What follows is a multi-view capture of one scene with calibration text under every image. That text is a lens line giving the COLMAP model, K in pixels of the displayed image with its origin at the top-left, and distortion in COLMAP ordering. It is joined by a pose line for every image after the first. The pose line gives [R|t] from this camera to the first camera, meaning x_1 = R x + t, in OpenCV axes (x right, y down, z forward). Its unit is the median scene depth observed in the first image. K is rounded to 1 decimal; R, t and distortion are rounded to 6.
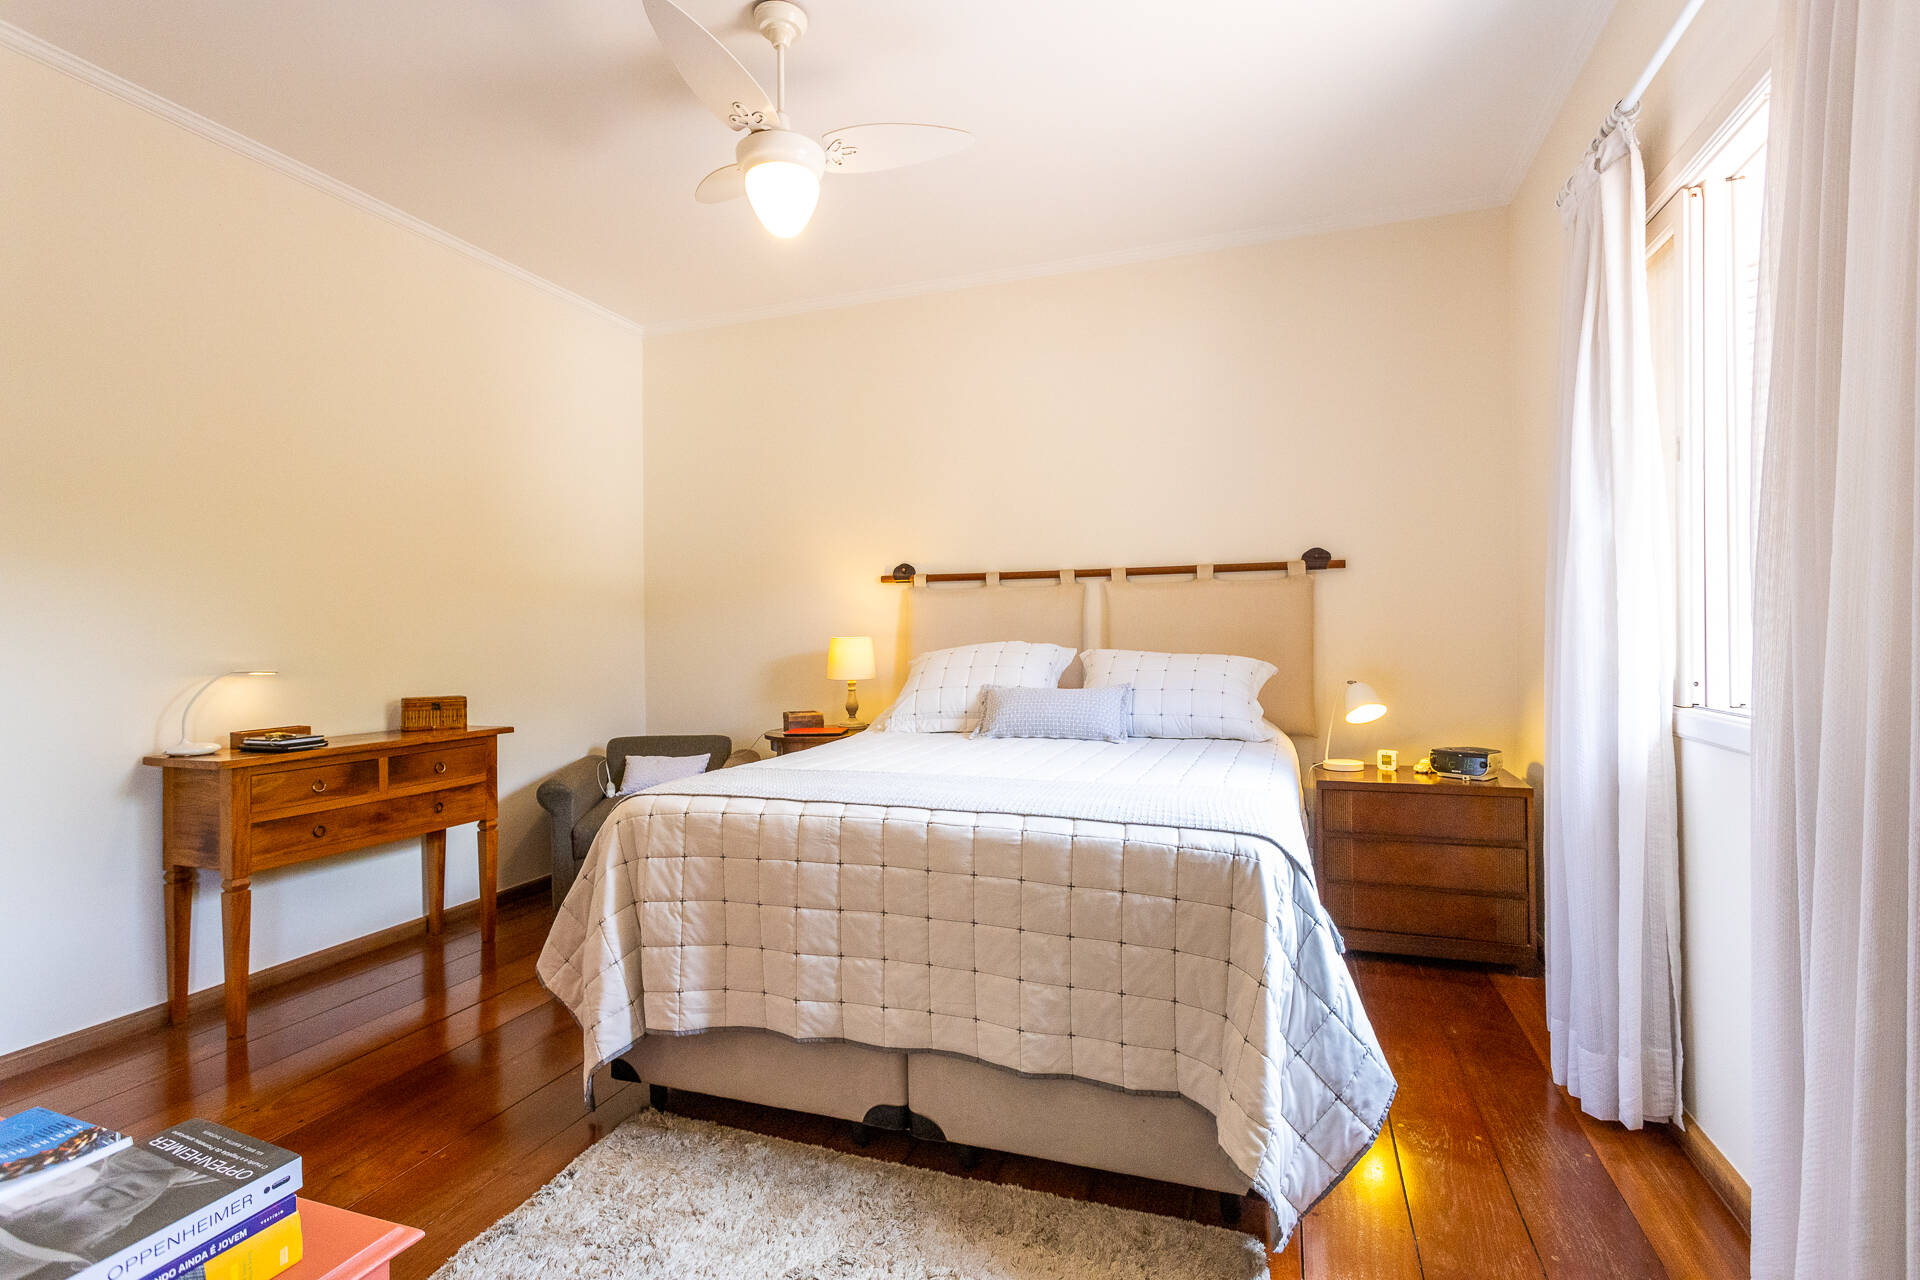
lens RADIAL K [[901.1, 0, 960.0], [0, 901.1, 640.0], [0, 0, 1]] dist [-0.021453, -0.000734]
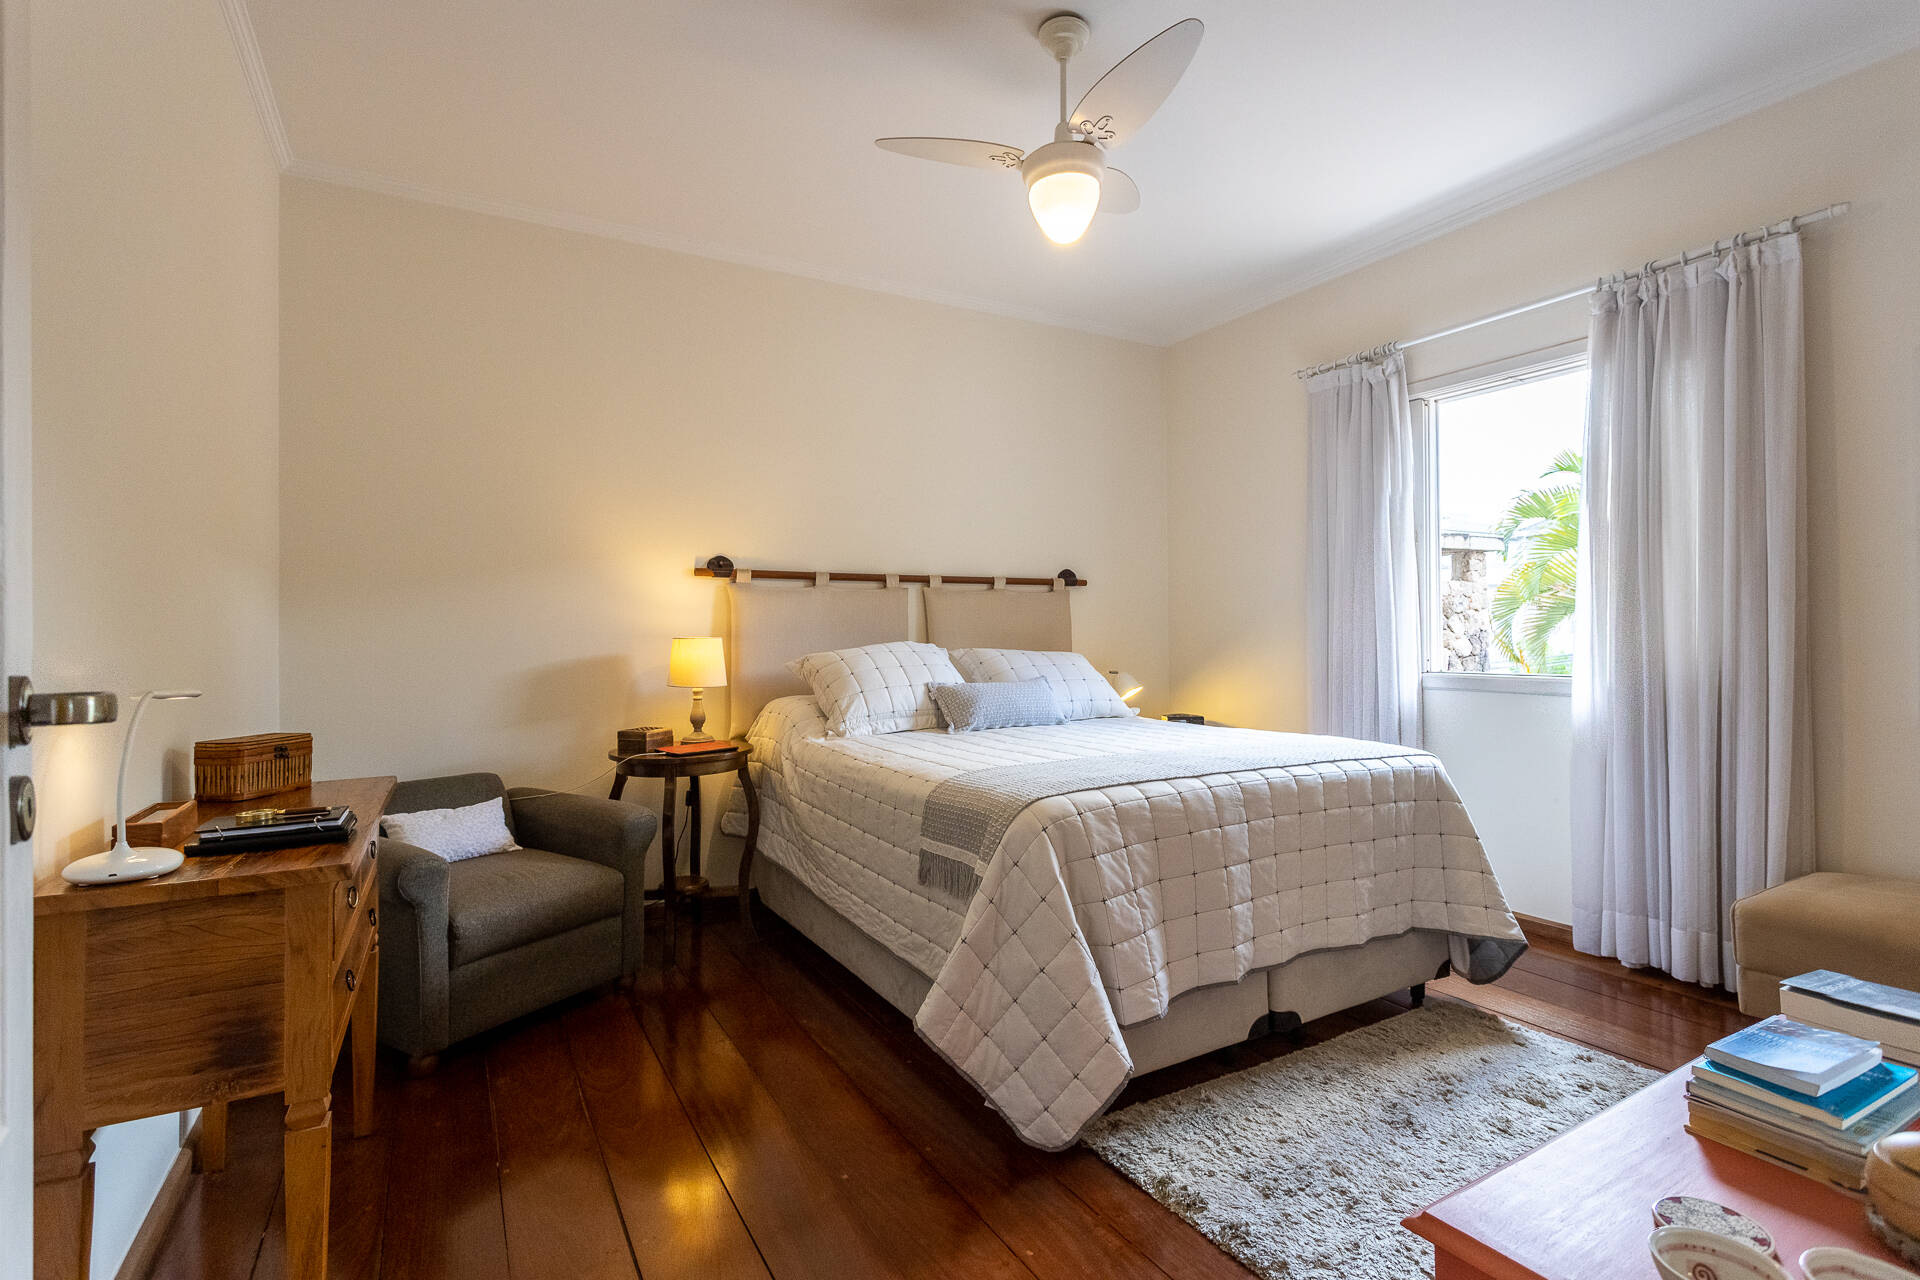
lens RADIAL K [[907.5, 0, 967.3], [0, 907.5, 635.8], [0, 0, 1]] dist [0.008413, -0.000061]
pose [[0.644528, 0.004698, 0.764566, -0.829208], [0.006158, 0.999917, -0.011335, 0.008548], [-0.764556, 0.012014, 0.644445, 0.323183]]
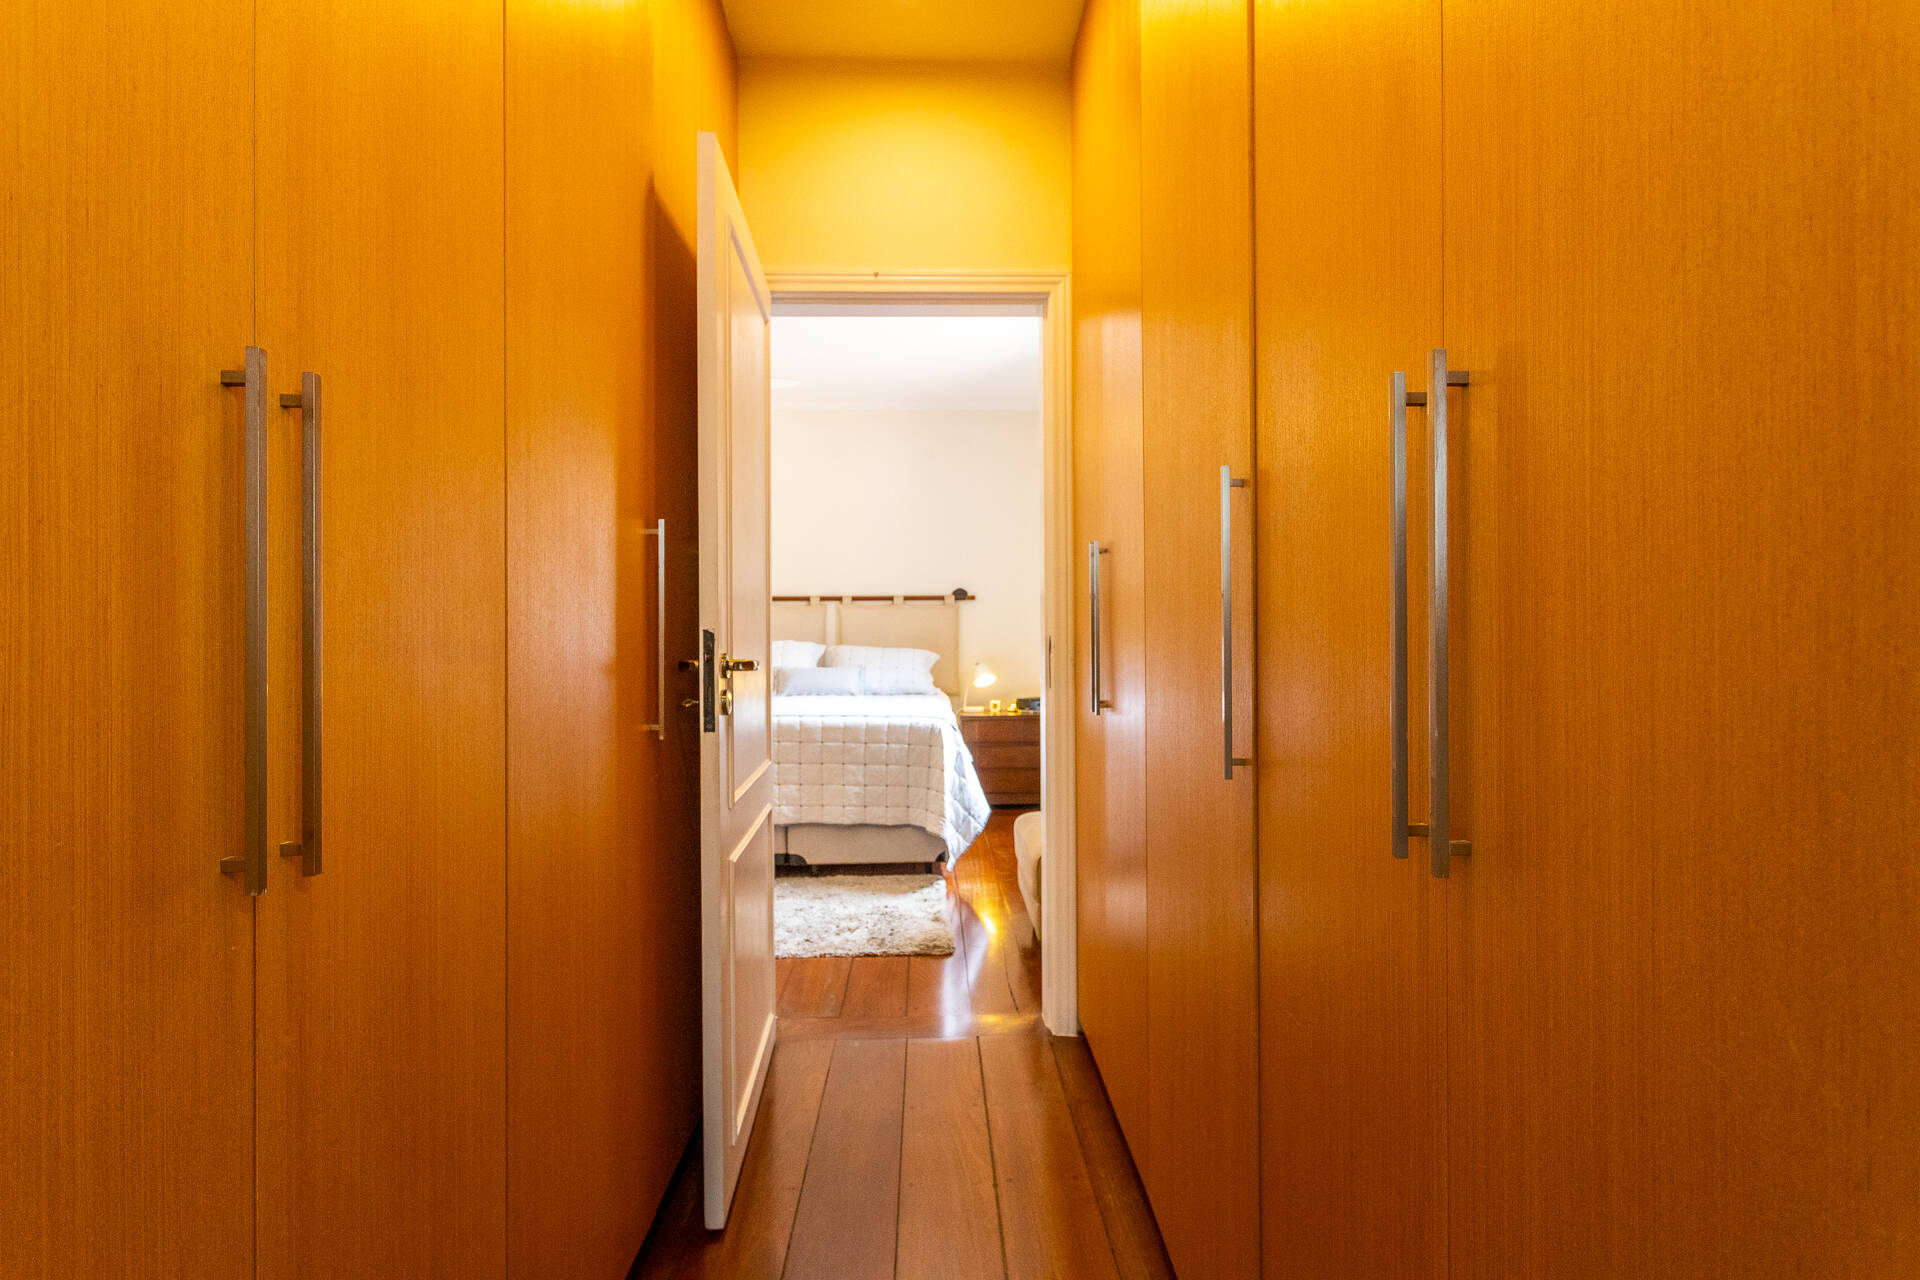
lens RADIAL K [[907.5, 0, 967.3], [0, 907.5, 635.8], [0, 0, 1]] dist [0.008413, -0.000061]
pose [[0.924222, 0.007360, 0.381785, -0.322508], [-0.006239, 0.999972, -0.004175, -0.002208], [-0.381805, 0.001476, 0.924242, -0.781032]]
